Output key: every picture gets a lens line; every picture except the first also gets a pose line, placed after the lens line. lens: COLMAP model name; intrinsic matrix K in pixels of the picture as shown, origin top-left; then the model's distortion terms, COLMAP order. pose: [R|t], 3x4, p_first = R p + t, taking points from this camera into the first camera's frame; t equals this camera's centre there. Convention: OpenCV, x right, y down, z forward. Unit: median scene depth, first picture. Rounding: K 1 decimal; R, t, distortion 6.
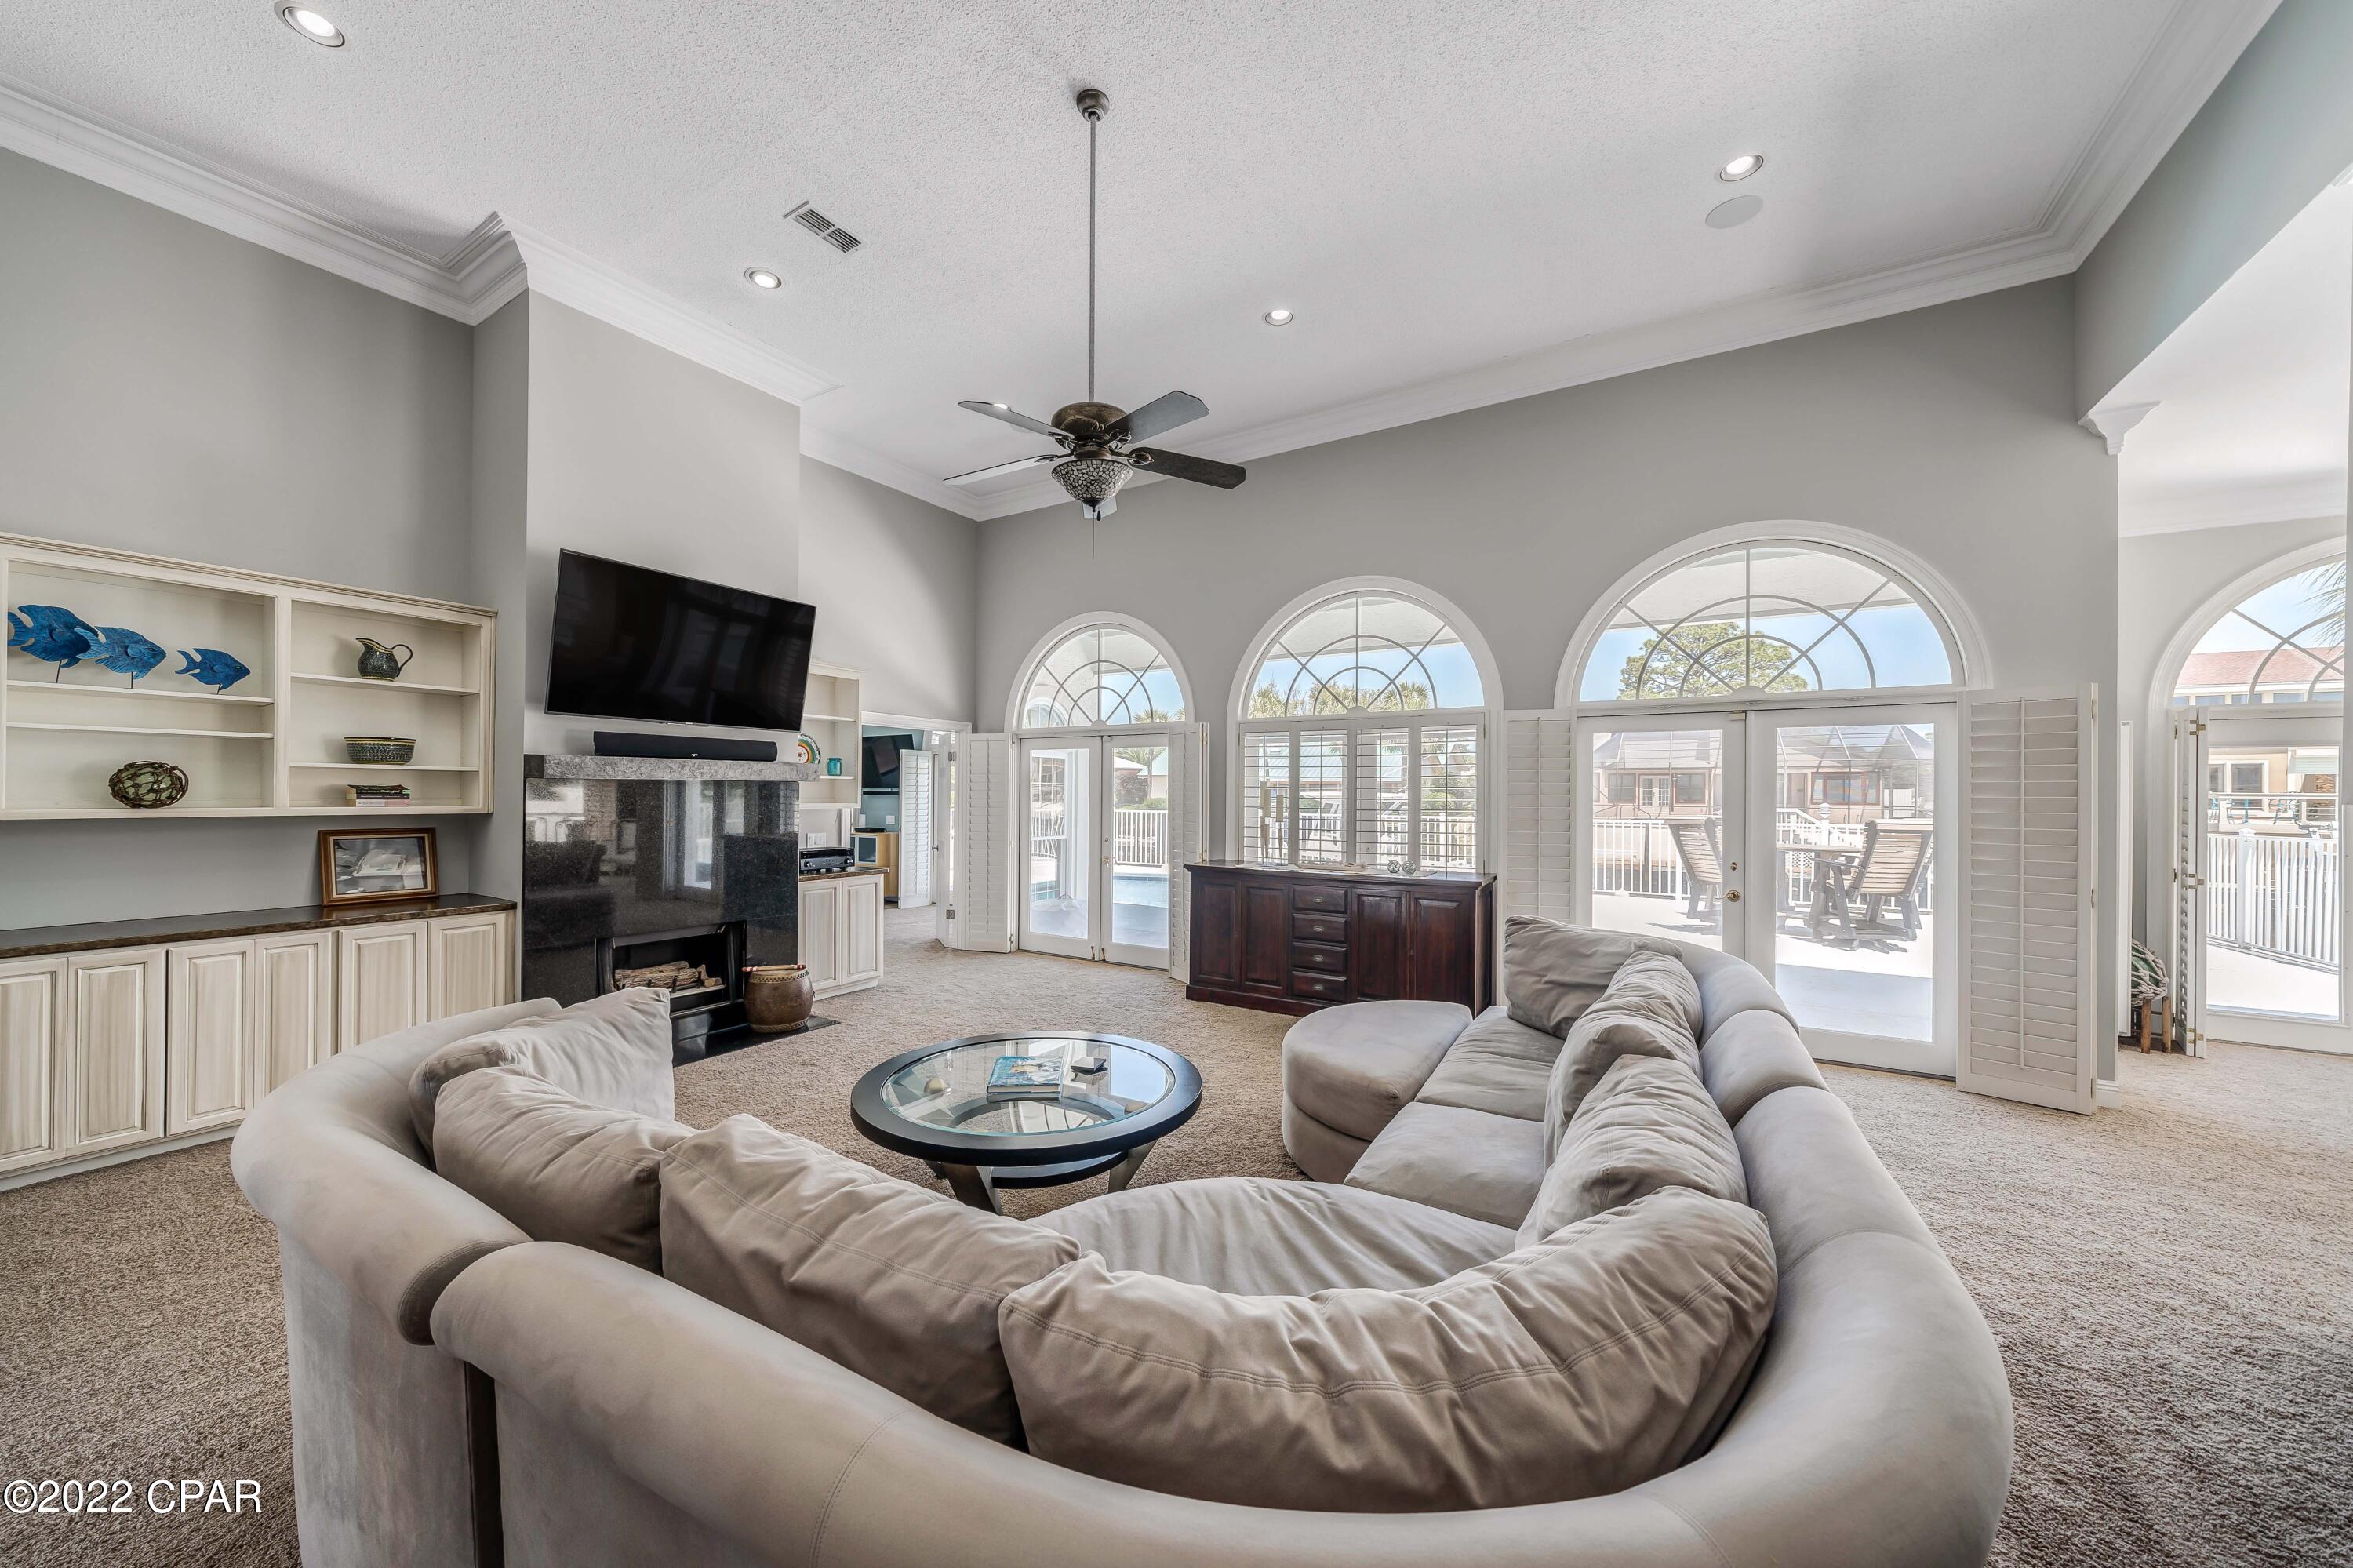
lens RADIAL K [[823.6, 0, 1145.1], [0, 823.6, 794.5], [0, 0, 1]] dist [0.000050, 0.000036]
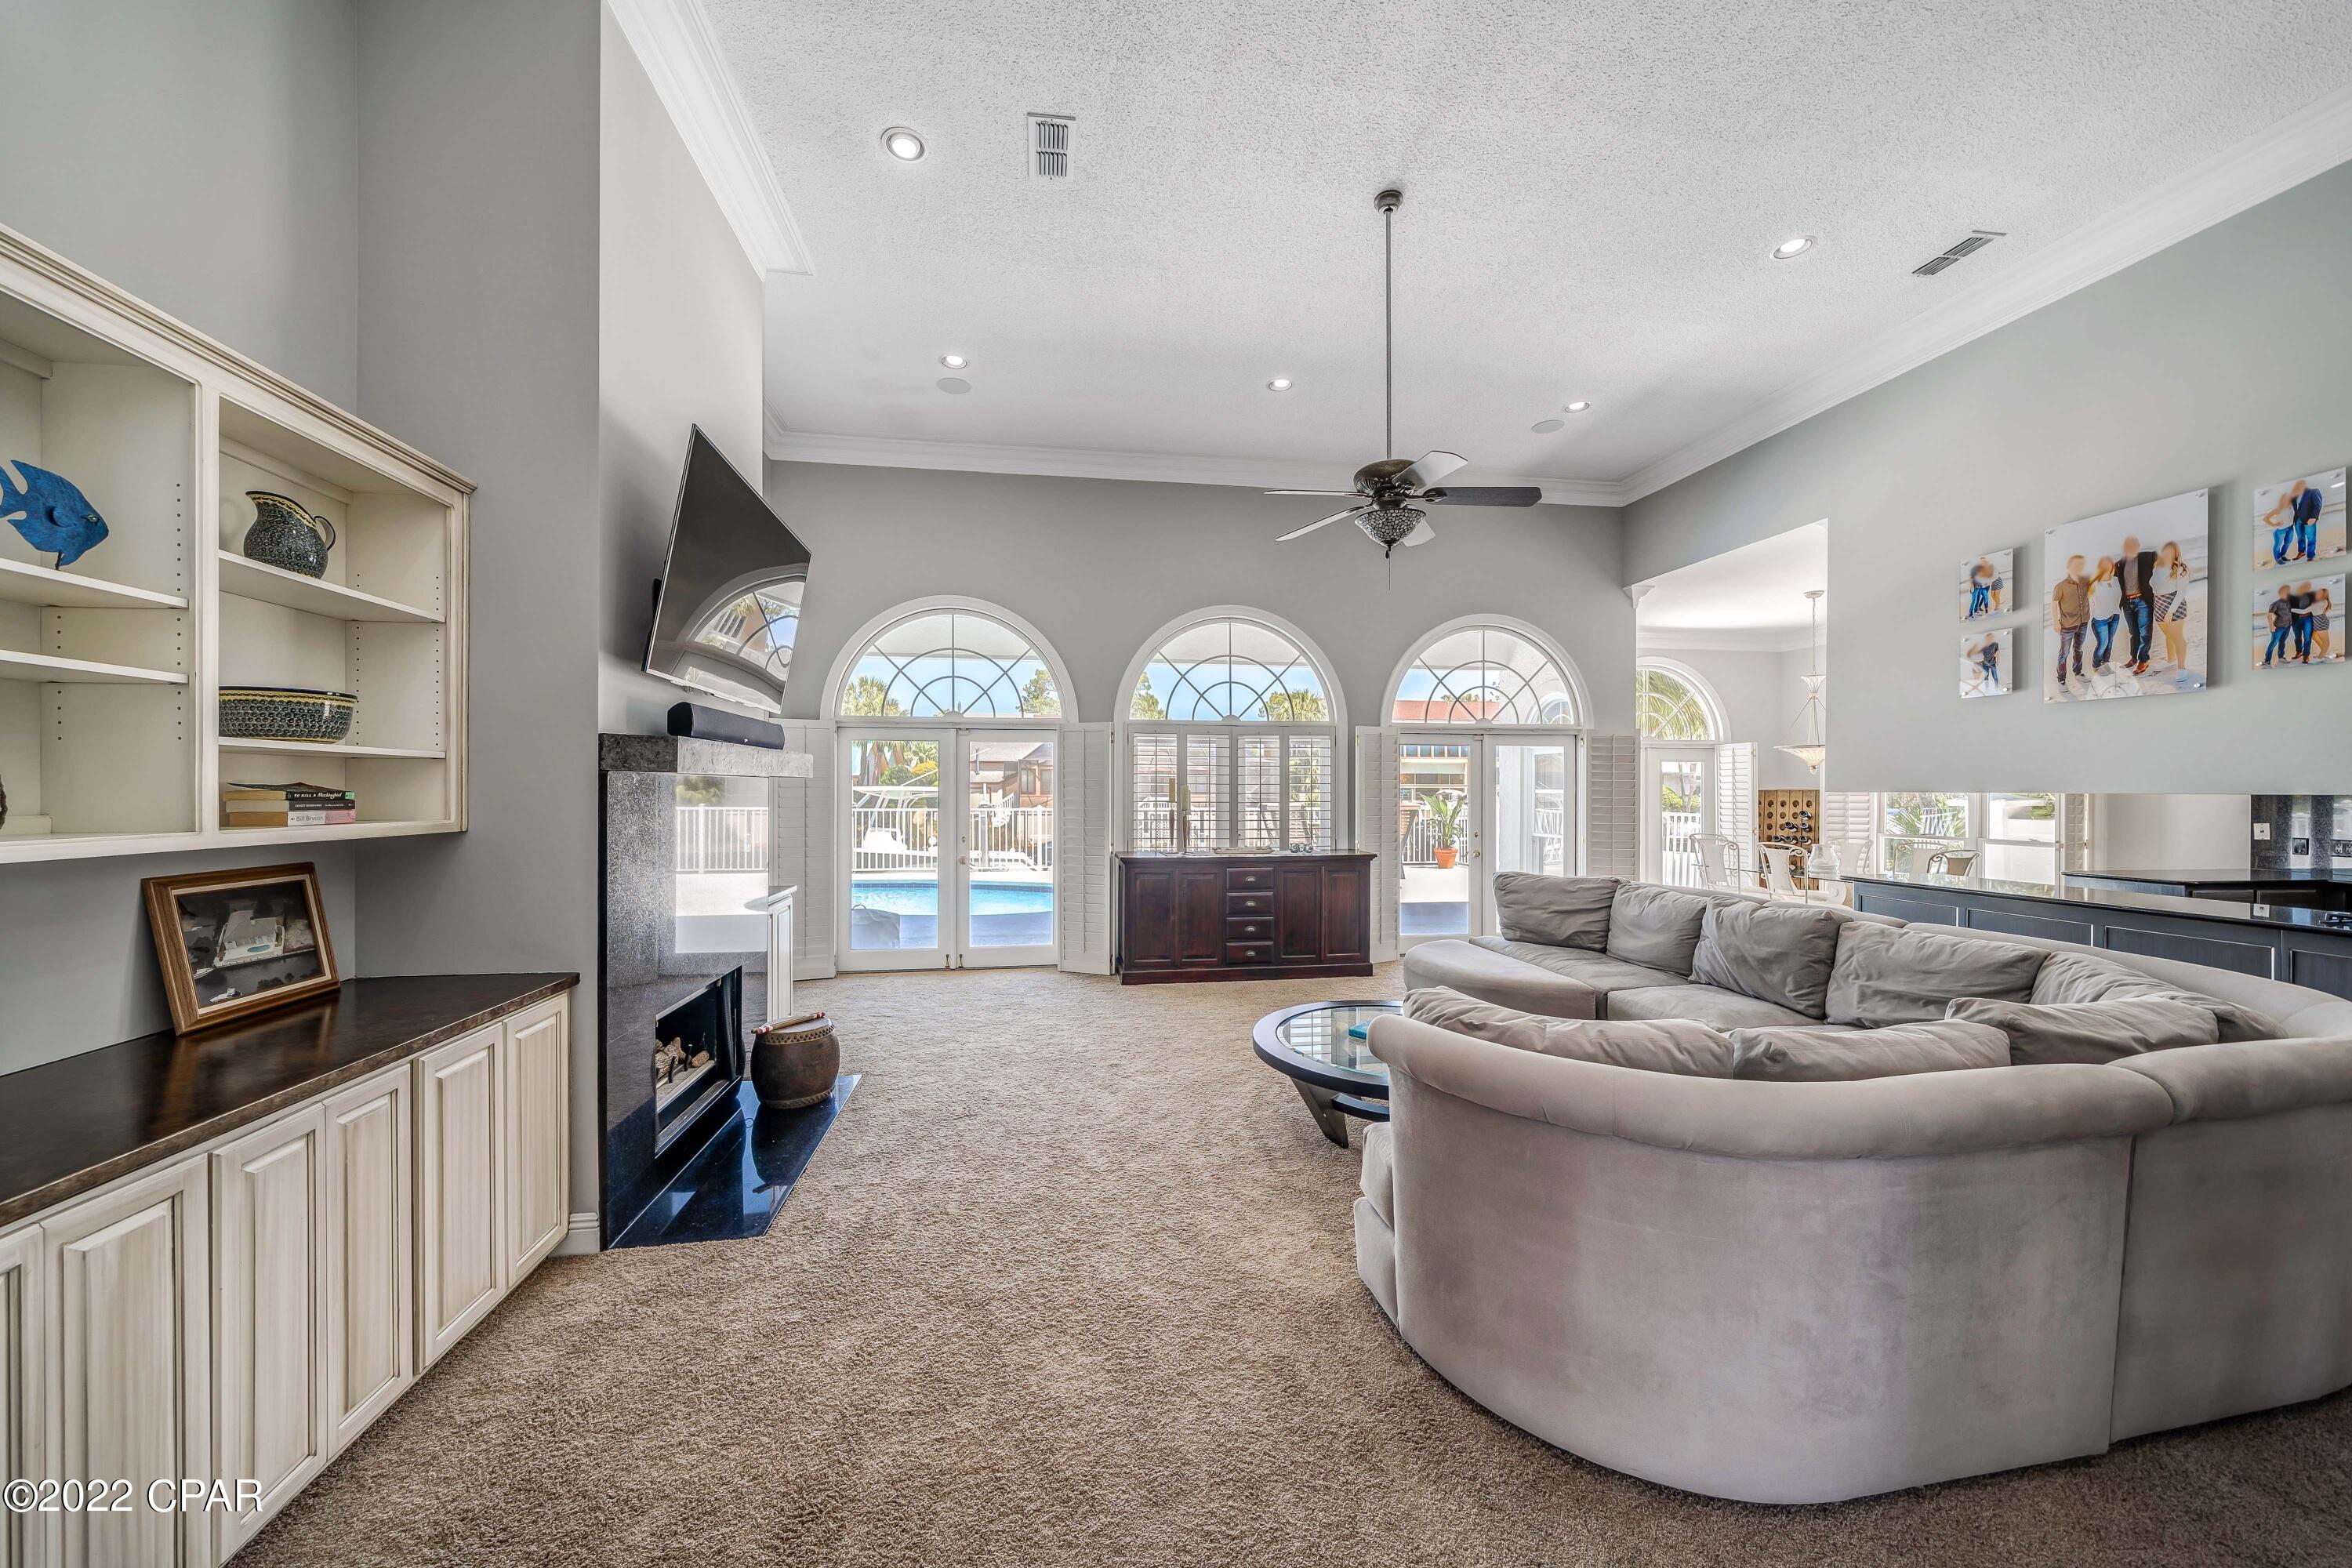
lens RADIAL K [[823.3, 0, 1143.0], [0, 823.3, 793.9], [0, 0, 1]] dist [0.000050, 0.000036]
pose [[0.760483, -0.009620, 0.649286, -0.669568], [0.005240, 0.999949, 0.008679, -0.004871], [-0.649337, -0.003198, 0.760494, 0.205013]]
